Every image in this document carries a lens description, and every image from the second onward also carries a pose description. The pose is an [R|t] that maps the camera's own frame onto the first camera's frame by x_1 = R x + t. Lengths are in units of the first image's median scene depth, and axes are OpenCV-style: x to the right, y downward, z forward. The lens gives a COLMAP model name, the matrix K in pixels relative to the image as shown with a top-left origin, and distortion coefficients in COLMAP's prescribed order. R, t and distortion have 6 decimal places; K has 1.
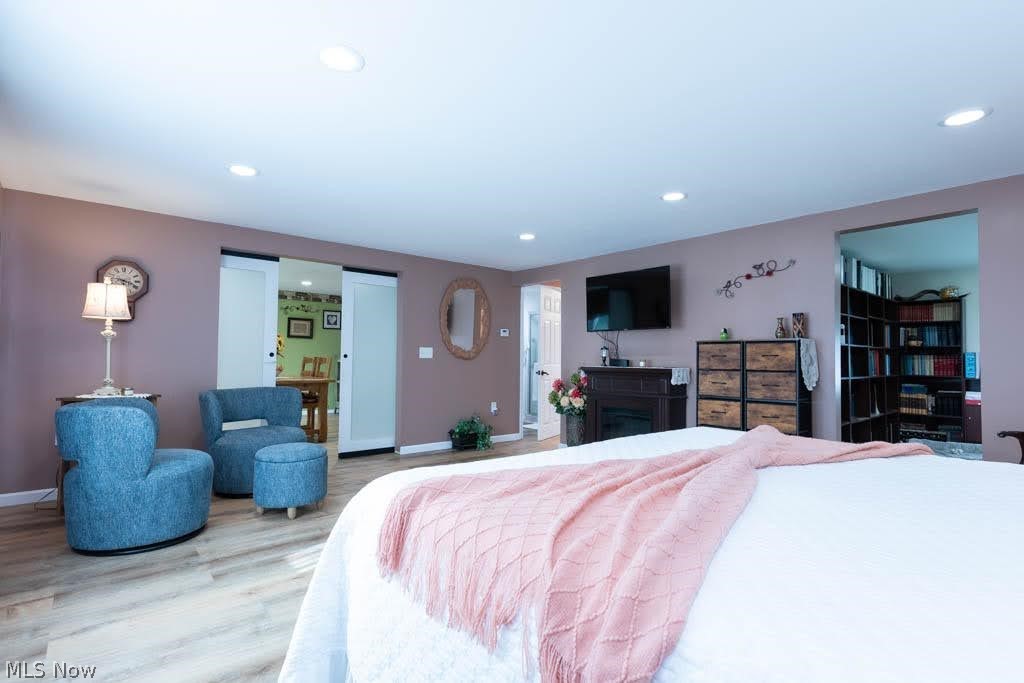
lens RADIAL K [[506.2, 0, 511.9], [0, 506.2, 344.2], [0, 0, 1]] dist [0.001410, -0.000596]
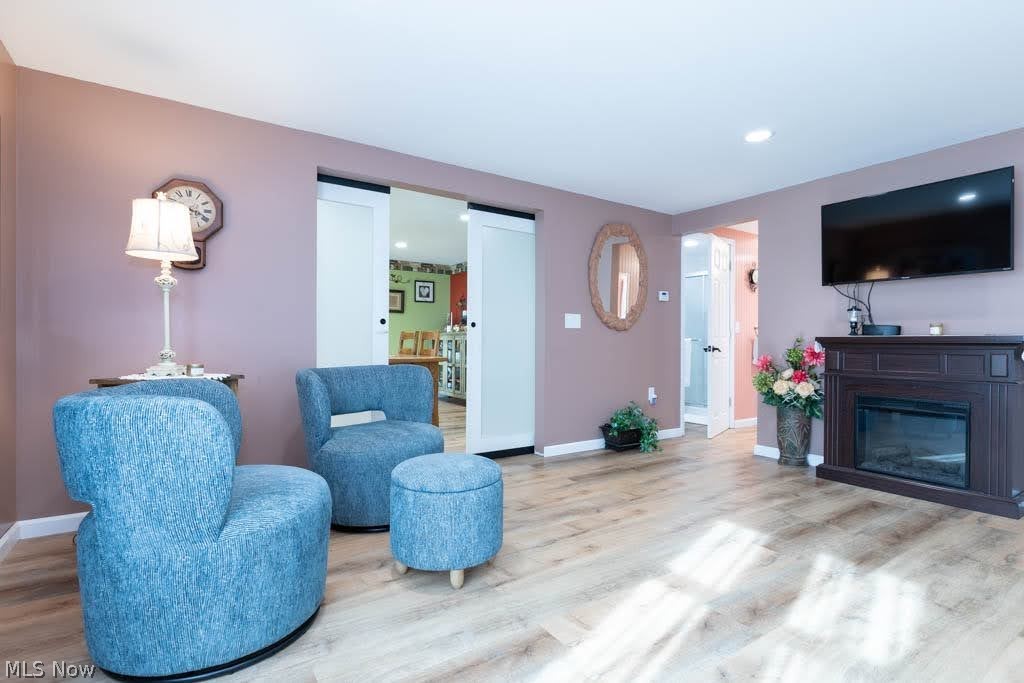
lens RADIAL K [[506.2, 0, 510.0], [0, 506.2, 344.9], [0, 0, 1]] dist [0.001410, -0.000596]
pose [[0.992497, -0.004332, -0.122189, -0.215581], [0.008468, 0.999408, 0.033350, 0.033321], [0.121973, -0.034135, 0.991946, 0.313834]]
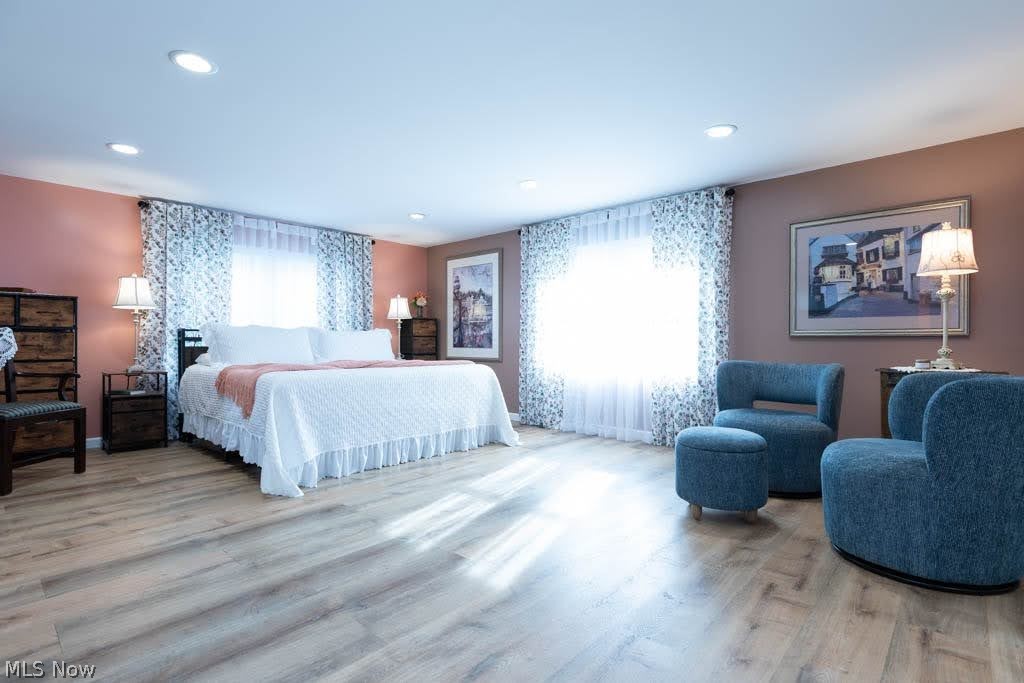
lens RADIAL K [[506.2, 0, 513.5], [0, 506.2, 338.8], [0, 0, 1]] dist [0.001410, -0.000596]
pose [[-0.994220, -0.014578, -0.106370, -0.017481], [-0.011214, 0.999420, -0.032154, 0.067054], [0.106777, -0.030775, -0.993807, 1.327180]]
